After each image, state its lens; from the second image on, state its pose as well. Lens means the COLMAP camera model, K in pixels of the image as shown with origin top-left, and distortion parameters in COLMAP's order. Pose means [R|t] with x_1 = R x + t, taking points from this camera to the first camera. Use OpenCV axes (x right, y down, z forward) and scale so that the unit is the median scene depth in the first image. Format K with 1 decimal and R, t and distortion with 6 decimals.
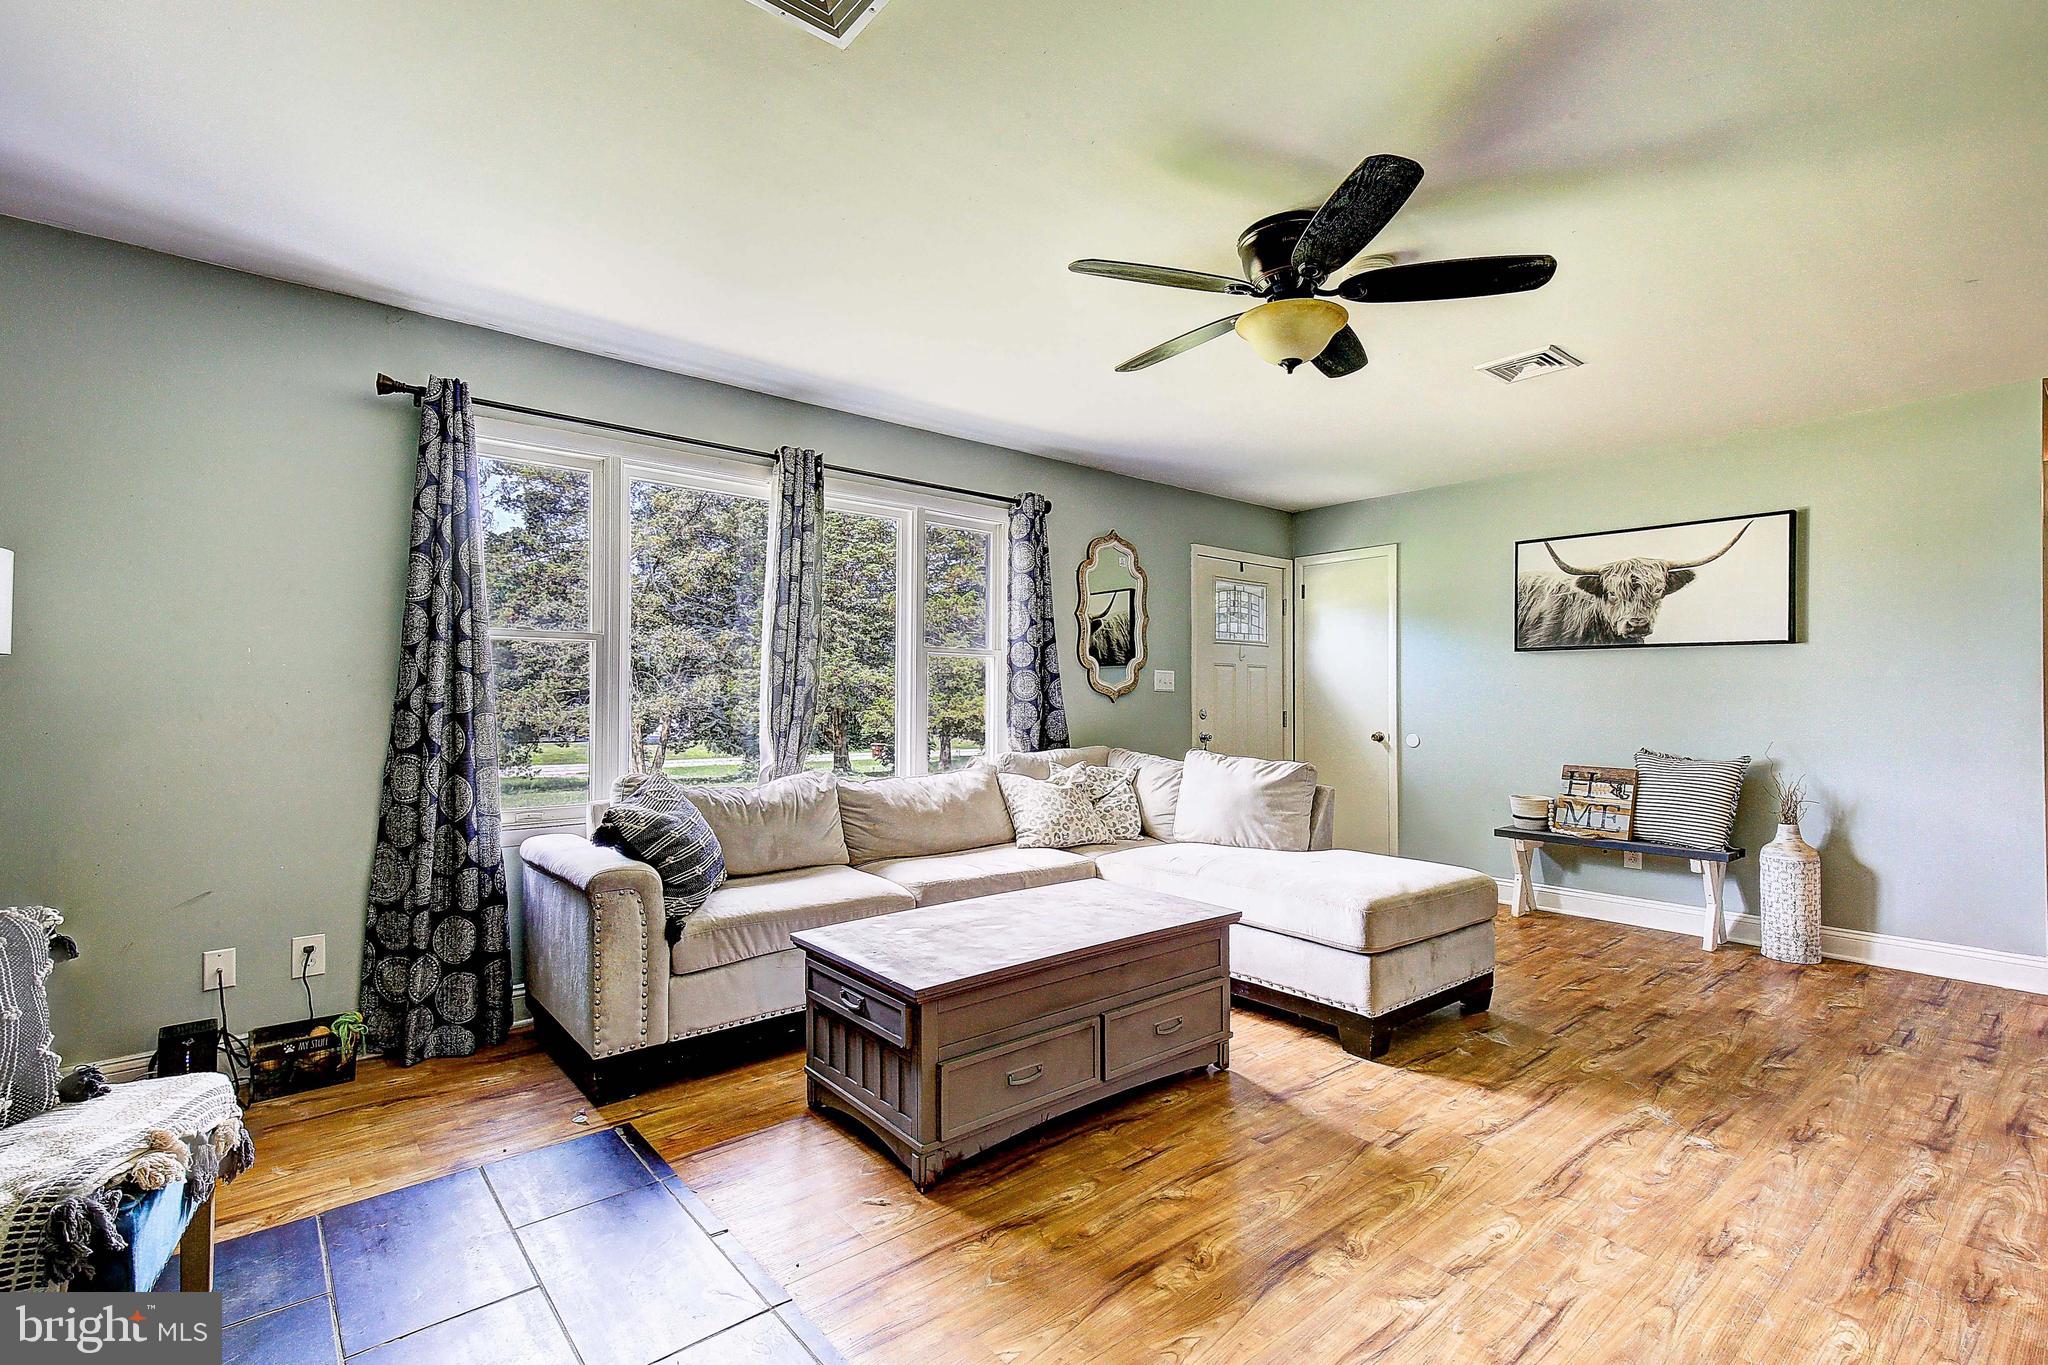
lens RADIAL K [[933.2, 0, 1047.1], [0, 933.2, 704.7], [0, 0, 1]] dist [0.020467, 0.000244]
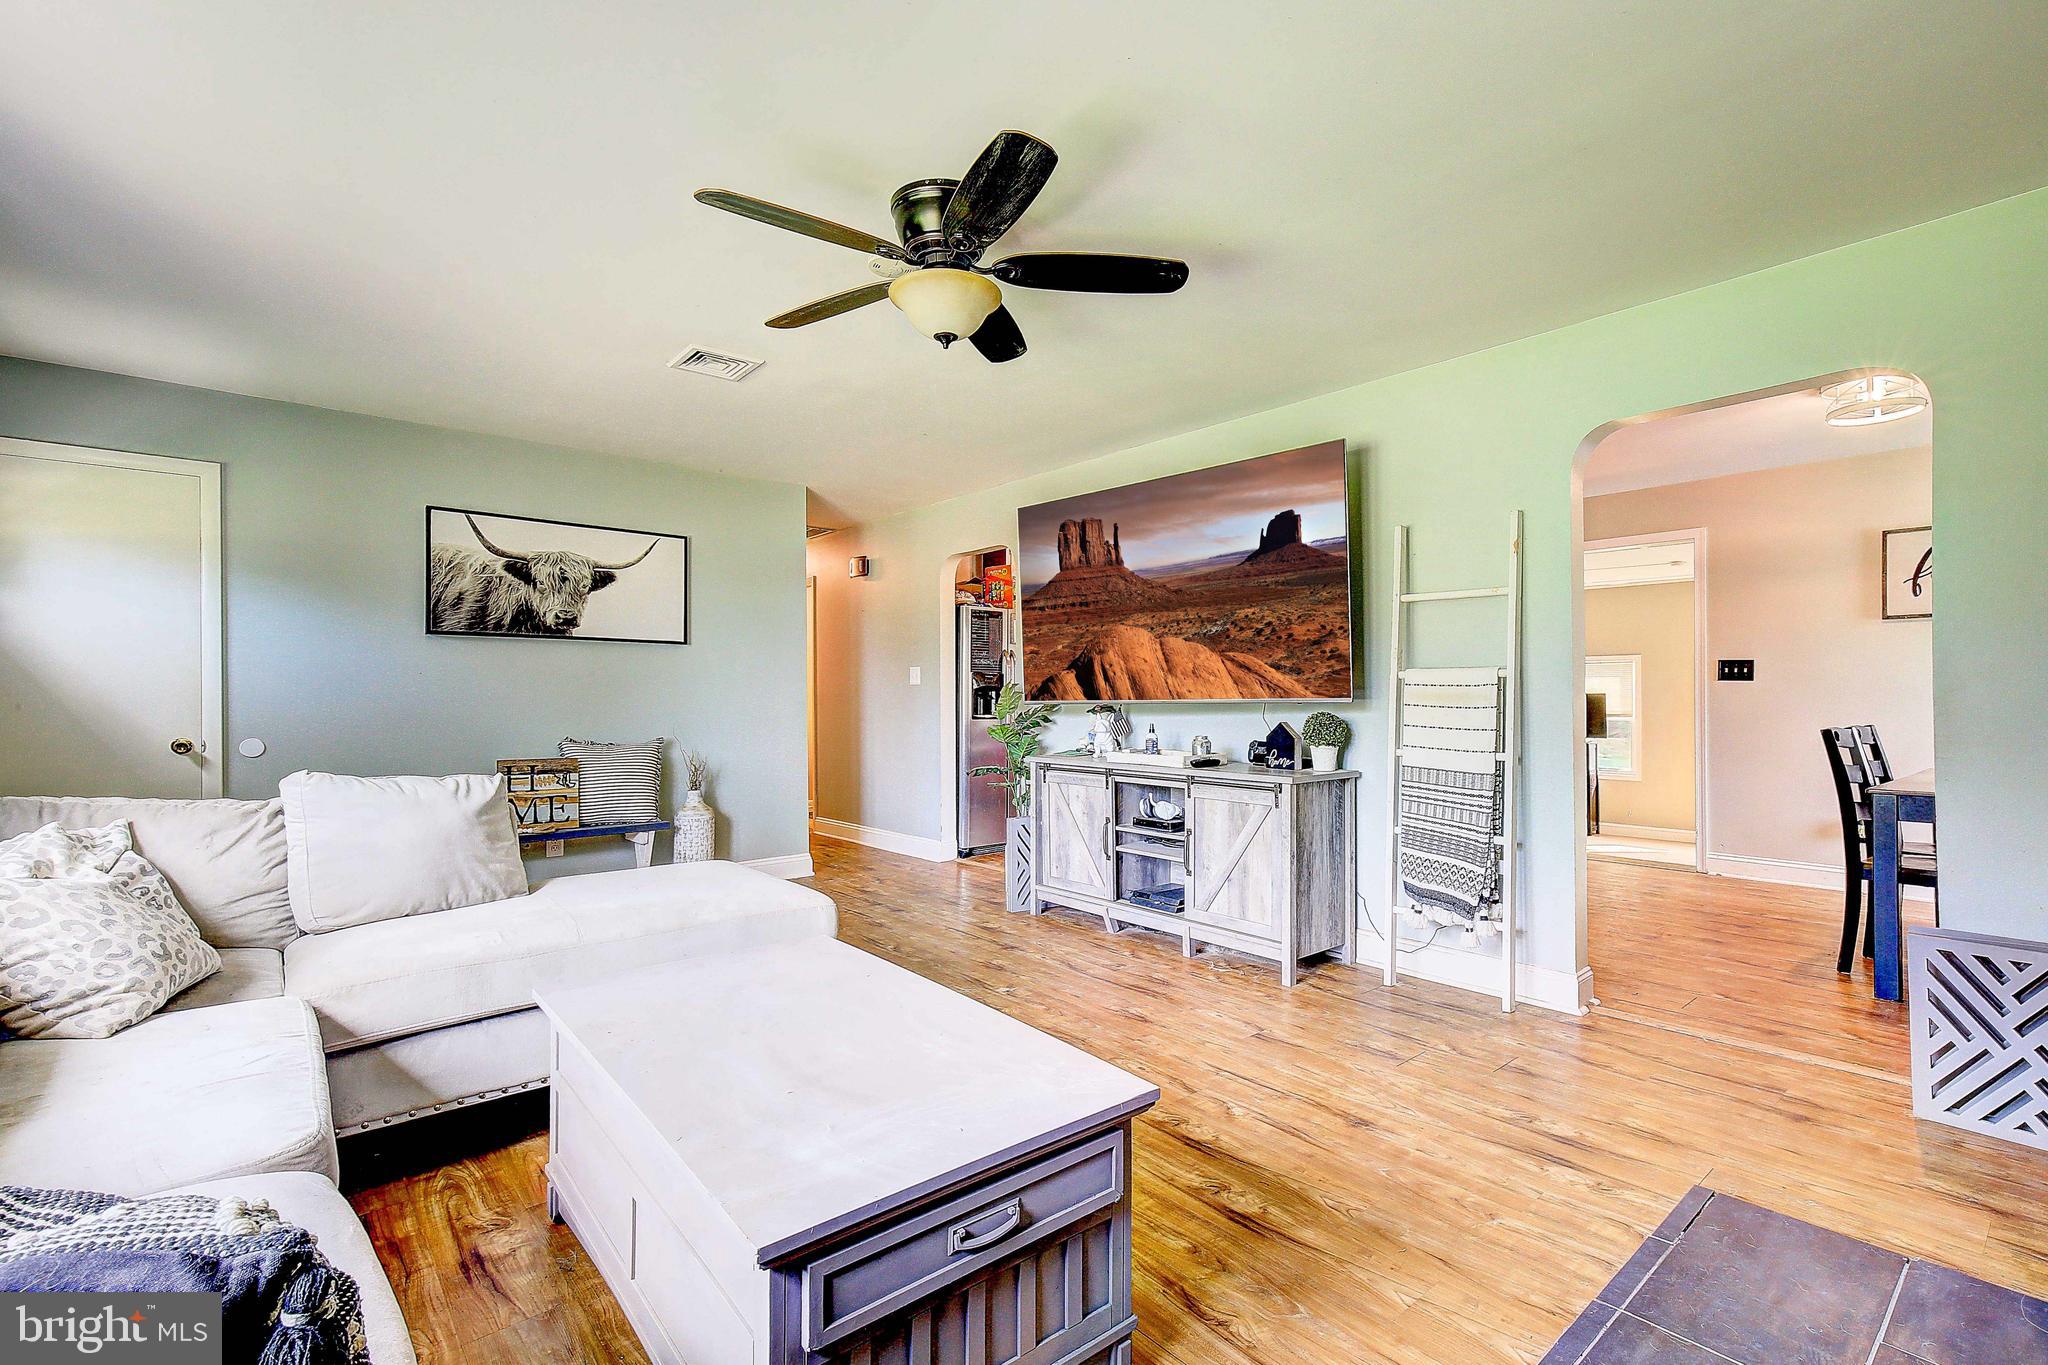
lens RADIAL K [[919.4, 0, 1032.5], [0, 919.4, 695.5], [0, 0, 1]] dist [0.012895, 0.000027]
pose [[0.007607, -0.003061, 0.999966, -0.449636], [0.009930, 0.999946, 0.002985, 0.003327], [-0.999922, 0.009907, 0.007637, 0.584422]]
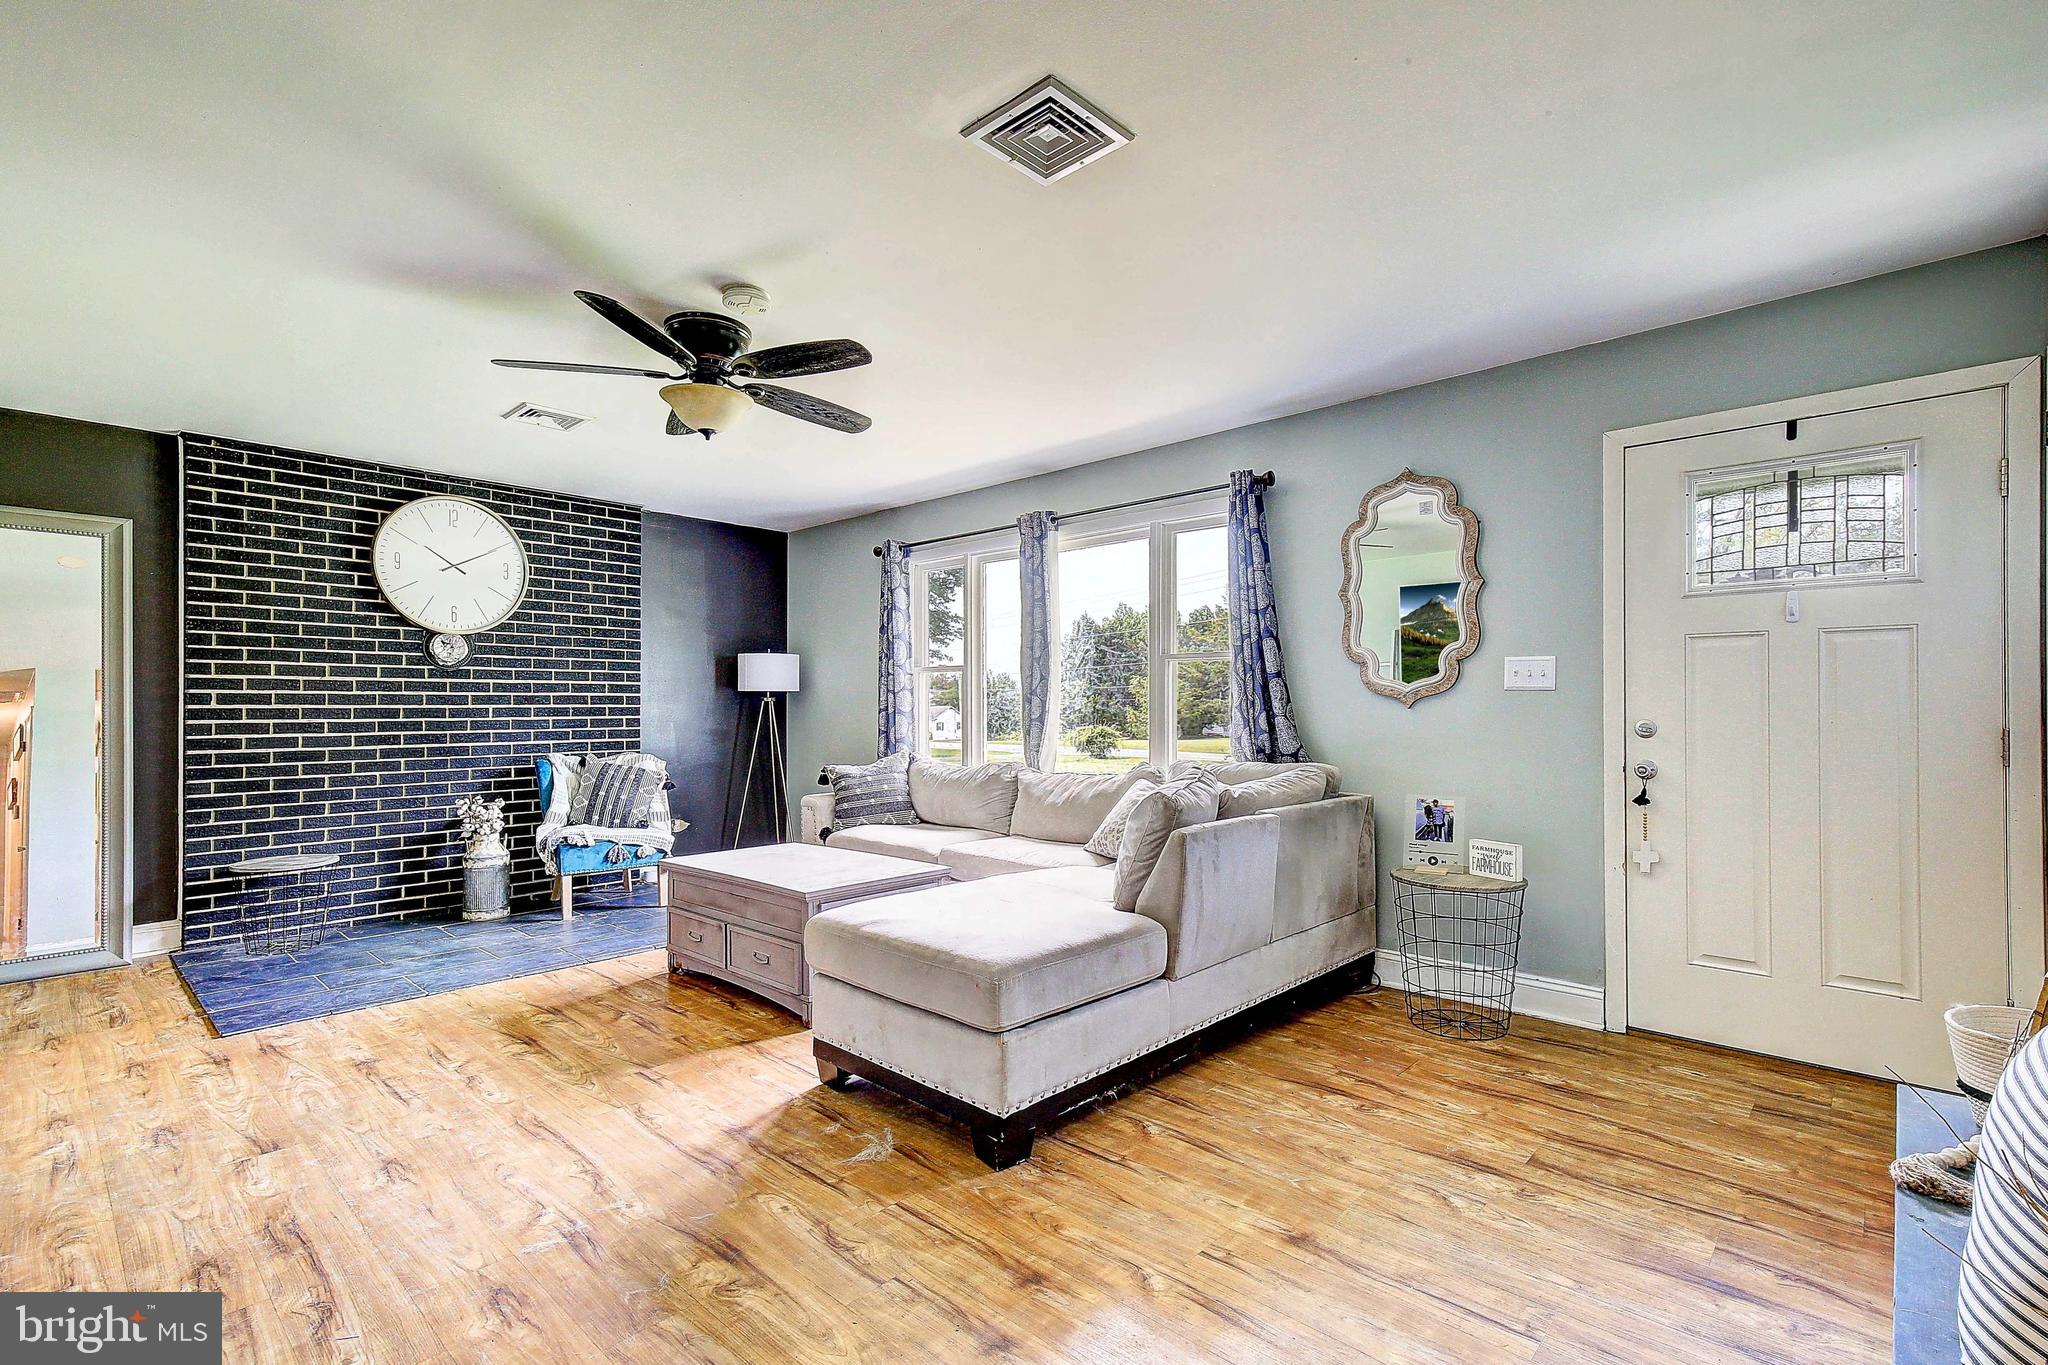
lens RADIAL K [[933.2, 0, 1047.1], [0, 933.2, 704.7], [0, 0, 1]] dist [0.020467, 0.000244]
pose [[0.115583, -0.005123, -0.993285, 0.994420], [-0.000339, 0.999986, -0.005197, -0.000936], [0.993298, 0.000937, 0.115580, 0.841640]]
